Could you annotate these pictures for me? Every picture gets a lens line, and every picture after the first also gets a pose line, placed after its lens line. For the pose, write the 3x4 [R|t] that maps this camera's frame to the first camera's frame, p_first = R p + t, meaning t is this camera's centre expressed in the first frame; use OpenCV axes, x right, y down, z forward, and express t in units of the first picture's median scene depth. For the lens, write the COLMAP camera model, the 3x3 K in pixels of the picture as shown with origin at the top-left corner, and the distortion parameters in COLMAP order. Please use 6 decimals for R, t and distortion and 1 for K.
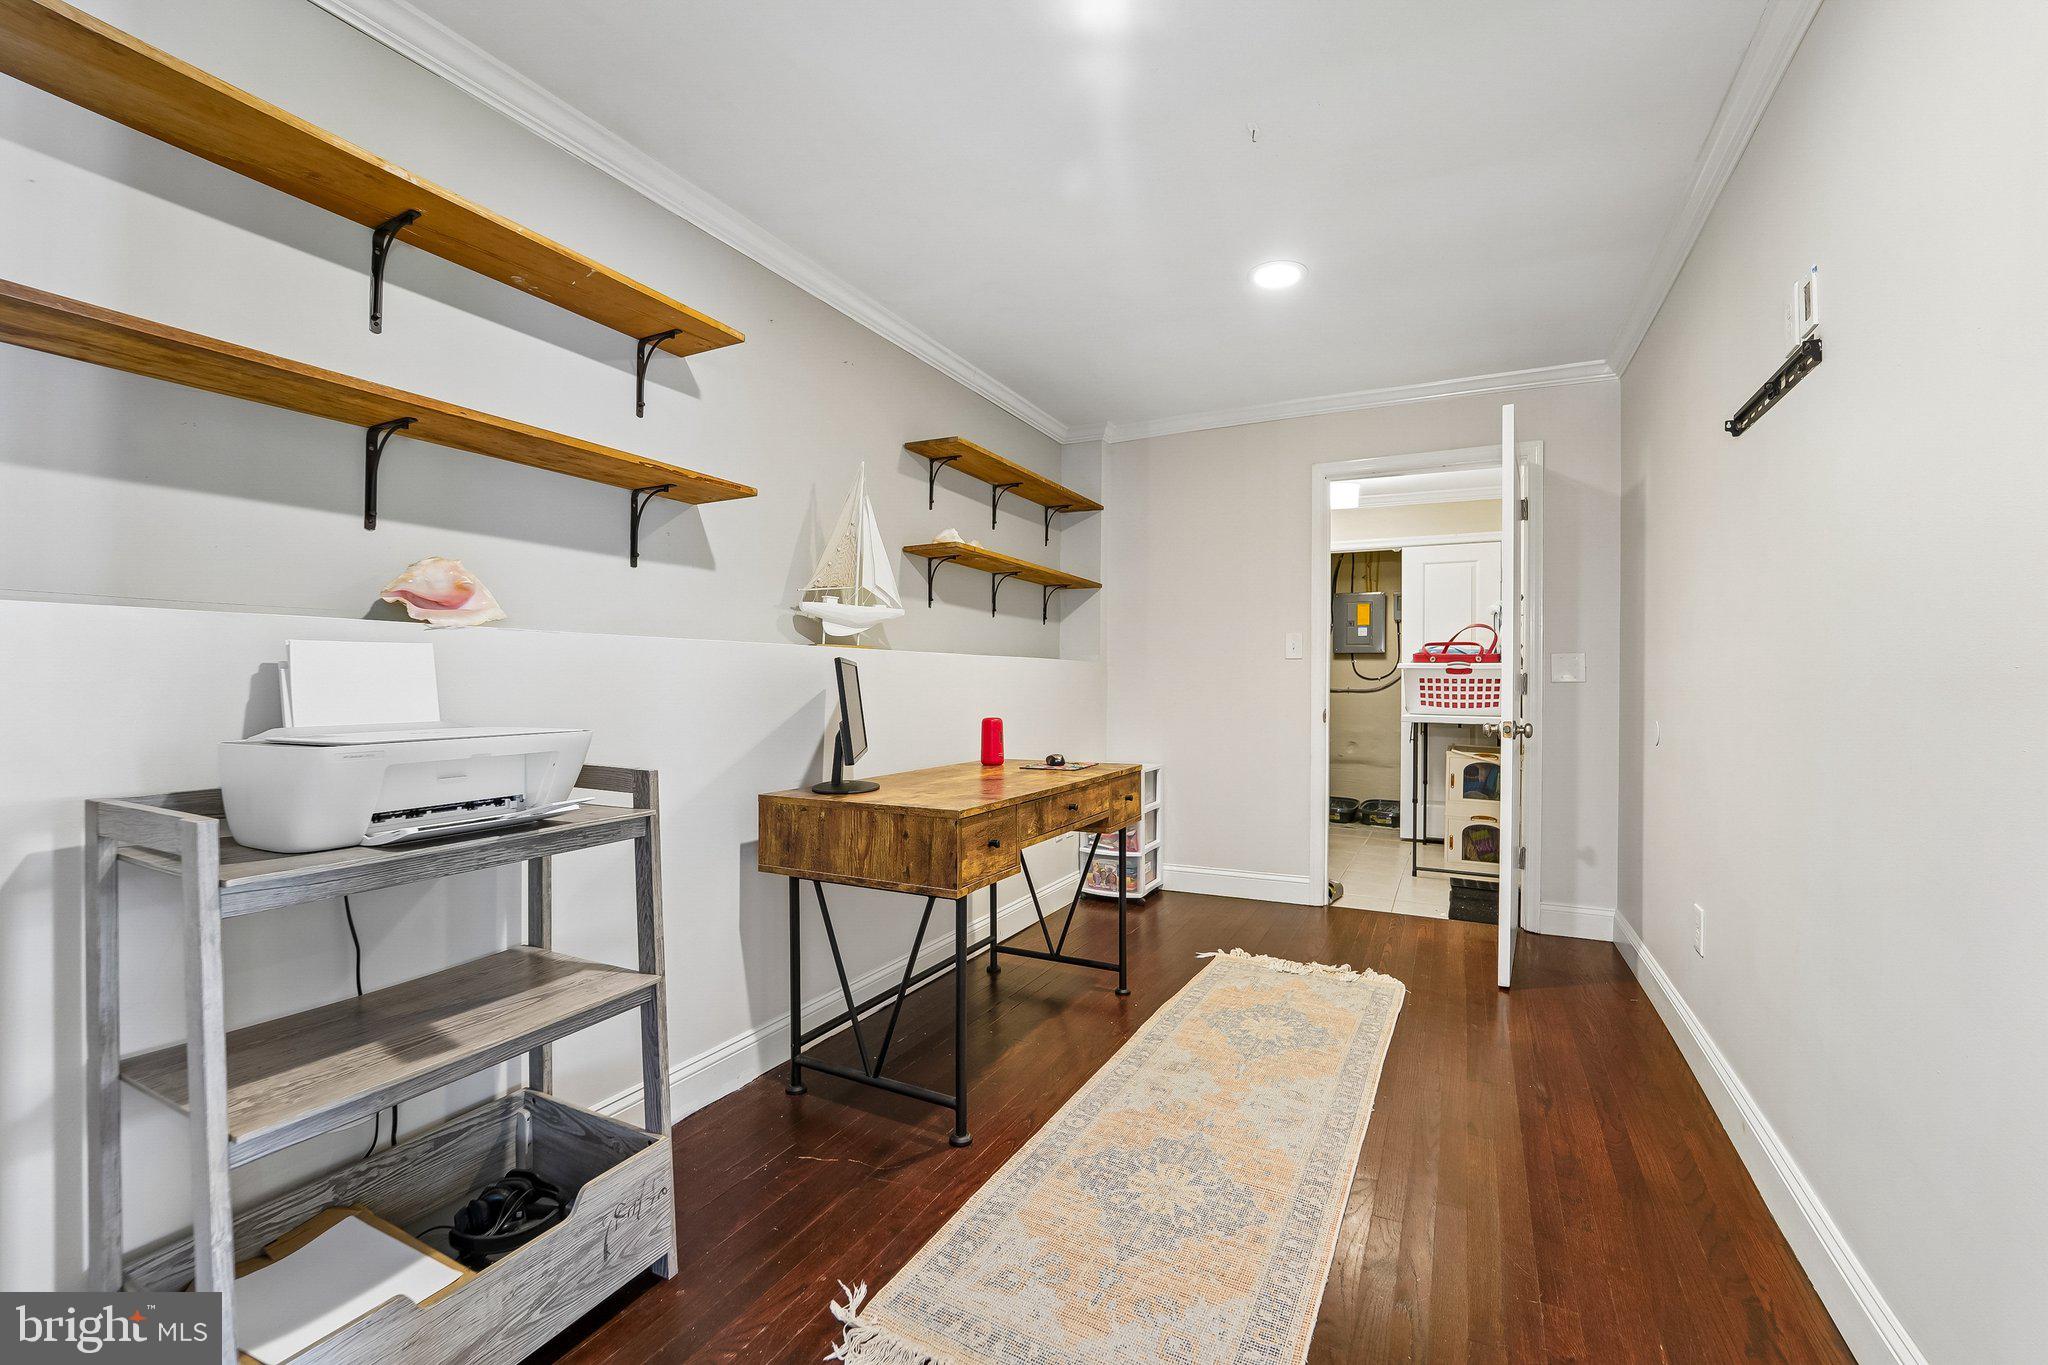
lens RADIAL K [[841.5, 0, 1017.9], [0, 841.5, 675.7], [0, 0, 1]] dist [-0.021590, 0.000339]
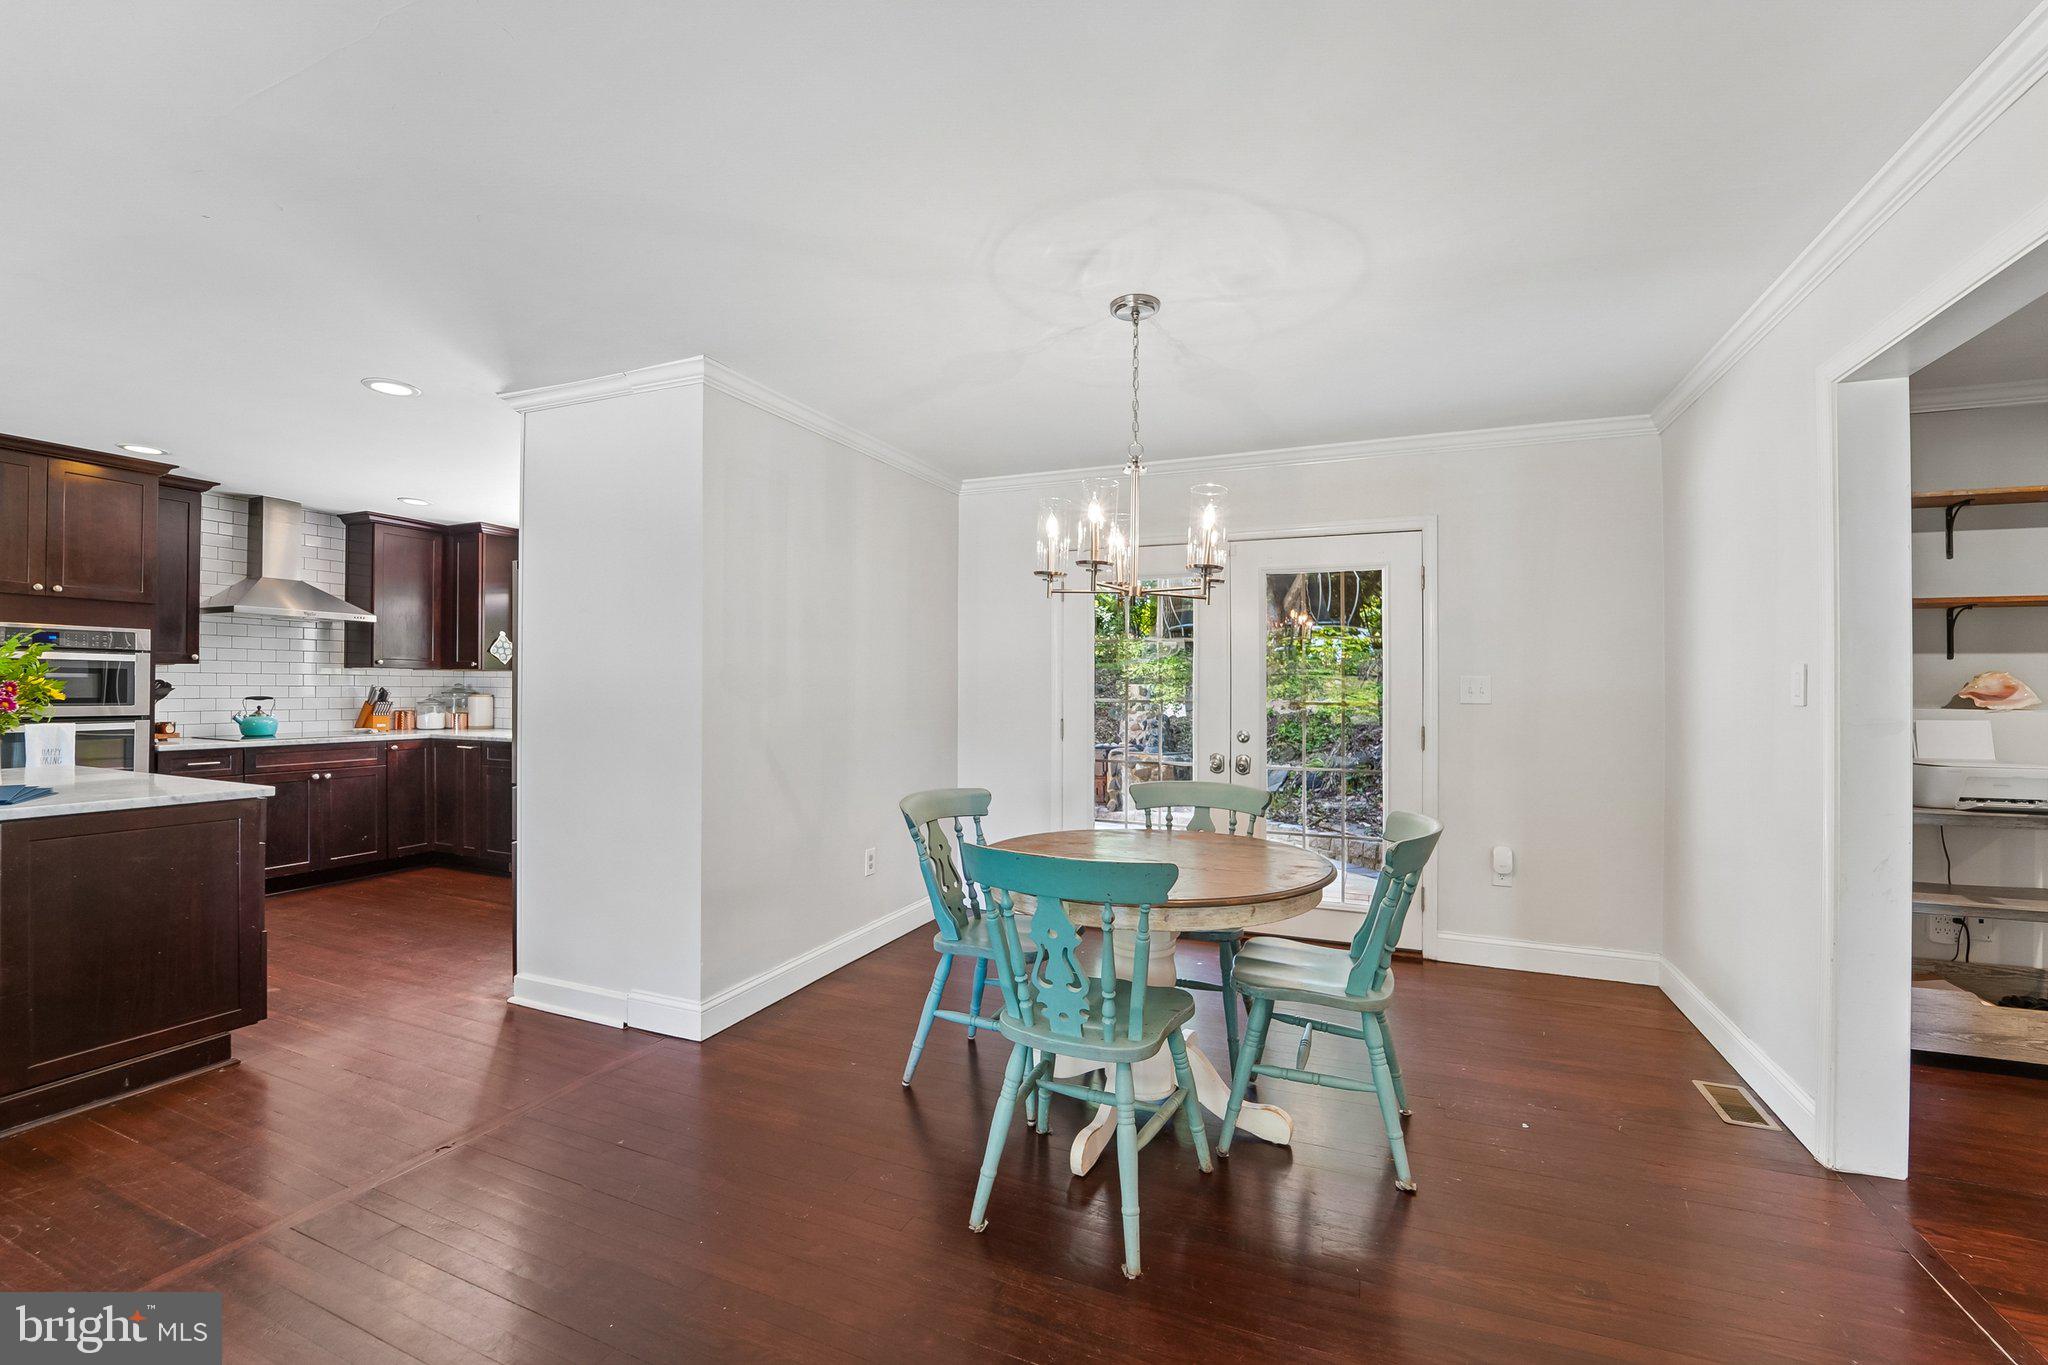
lens RADIAL K [[841.5, 0, 1014.0], [0, 841.5, 683.4], [0, 0, 1]] dist [-0.021590, 0.000339]
pose [[0.082375, -0.015679, -0.996478, 0.990108], [0.002640, 0.999876, -0.015514, -0.096042], [0.996598, -0.001352, 0.082406, -1.401722]]
